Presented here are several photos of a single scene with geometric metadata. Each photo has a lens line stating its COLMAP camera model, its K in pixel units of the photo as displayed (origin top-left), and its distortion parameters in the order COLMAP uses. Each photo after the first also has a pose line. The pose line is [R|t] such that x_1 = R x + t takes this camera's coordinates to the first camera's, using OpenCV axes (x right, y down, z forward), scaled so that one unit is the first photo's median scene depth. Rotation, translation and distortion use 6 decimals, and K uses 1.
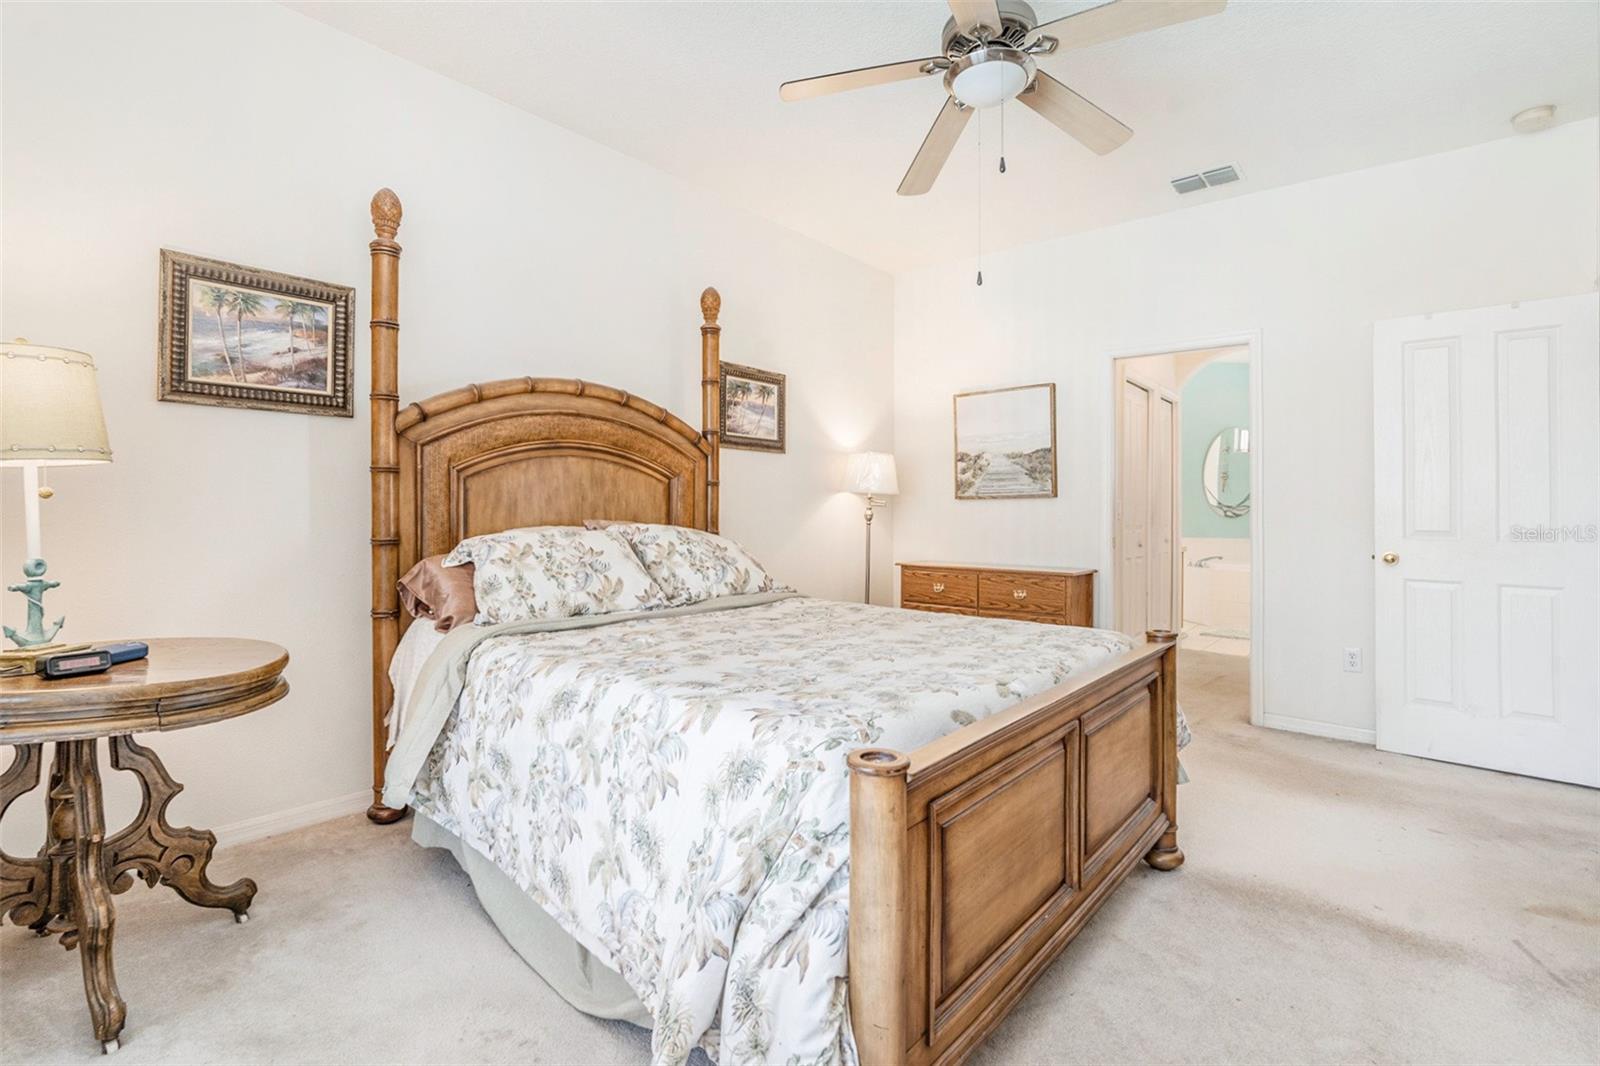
lens RADIAL K [[738.8, 0, 799.2], [0, 738.8, 518.8], [0, 0, 1]] dist [-0.027242, -0.000357]
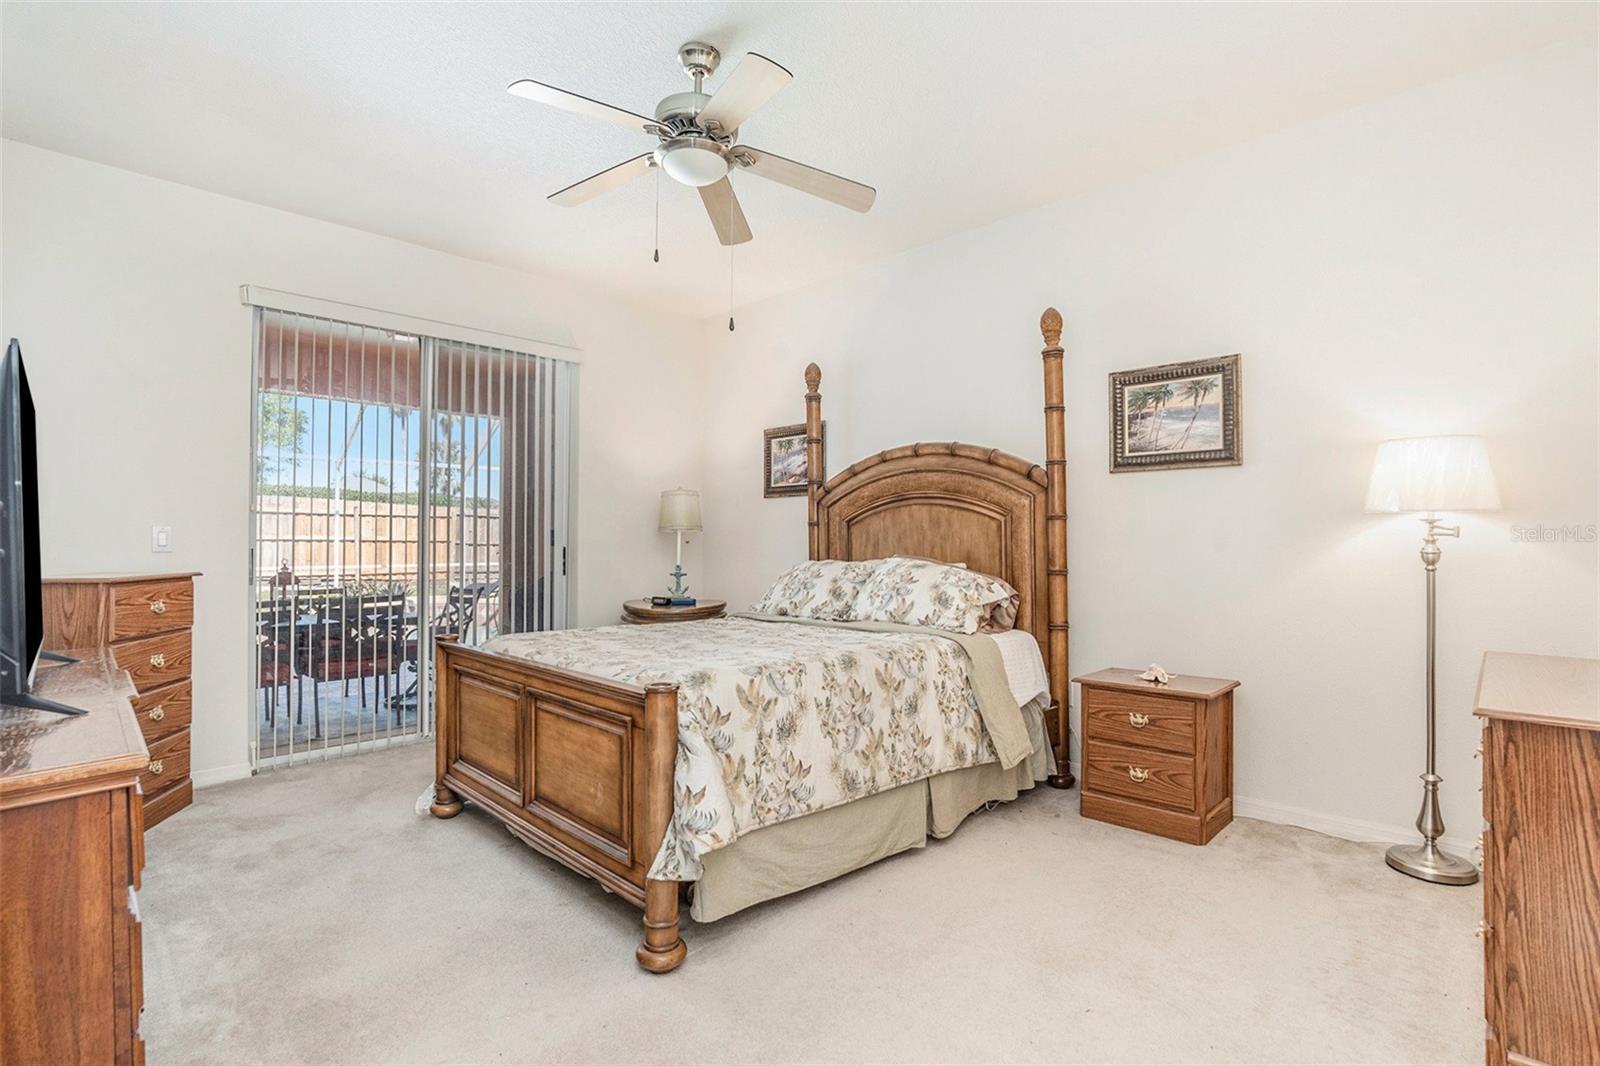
lens RADIAL K [[738.8, 0, 799.2], [0, 738.8, 537.7], [0, 0, 1]] dist [-0.027242, -0.000357]
pose [[-0.042531, -0.015065, -0.998982, 0.973089], [-0.009142, 0.999850, -0.014689, -0.006853], [0.999053, 0.008508, -0.042663, 0.853675]]
